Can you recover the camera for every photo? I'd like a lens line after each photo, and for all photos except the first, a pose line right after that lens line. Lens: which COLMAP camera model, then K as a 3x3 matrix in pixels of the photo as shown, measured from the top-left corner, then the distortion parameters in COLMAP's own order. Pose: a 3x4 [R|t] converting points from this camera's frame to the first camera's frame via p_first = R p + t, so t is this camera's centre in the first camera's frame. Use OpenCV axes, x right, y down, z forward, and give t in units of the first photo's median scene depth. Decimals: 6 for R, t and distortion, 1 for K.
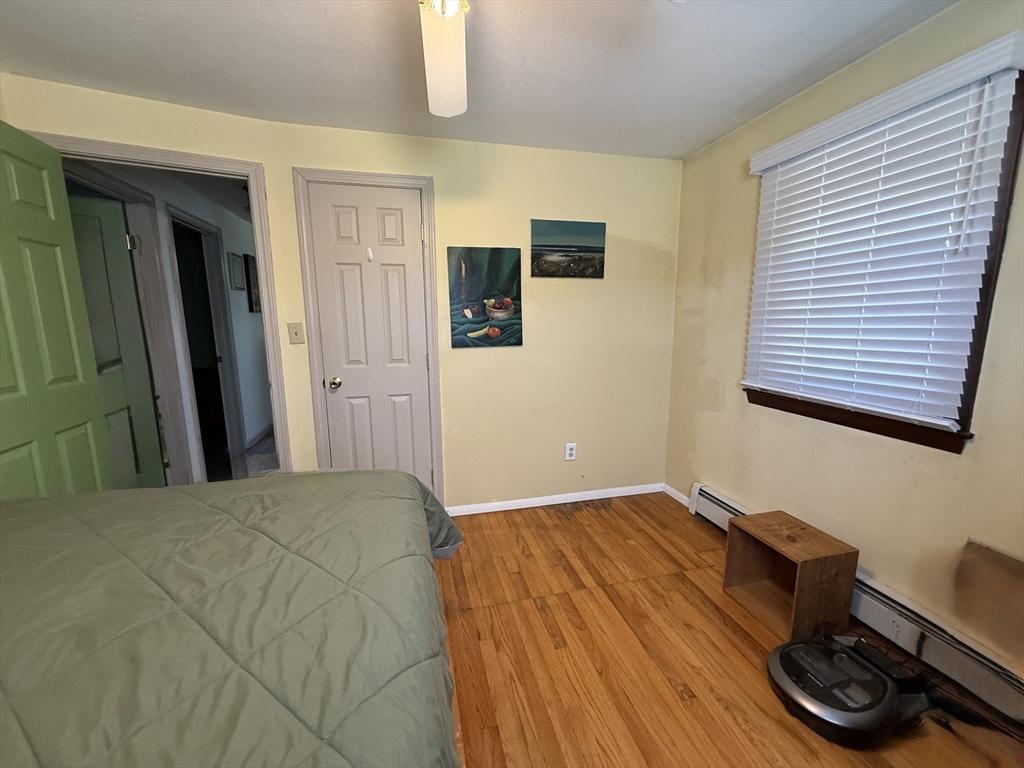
lens RADIAL K [[410.6, 0, 512.2], [0, 410.6, 387.2], [0, 0, 1]] dist [-0.001593, 0.000177]
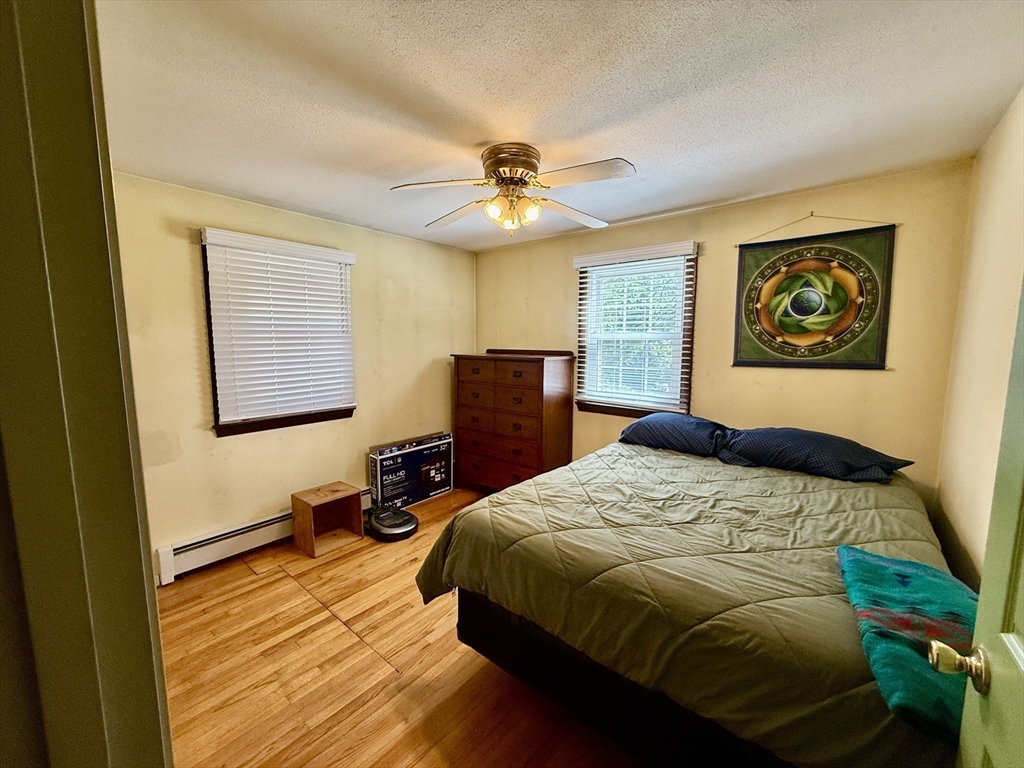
lens RADIAL K [[410.6, 0, 512.6], [0, 410.6, 385.1], [0, 0, 1]] dist [-0.001593, 0.000177]
pose [[-0.598889, -0.080206, 0.796806, -0.838774], [0.131445, 0.971633, 0.196599, -0.228129], [-0.789971, 0.222477, -0.571357, 1.015141]]
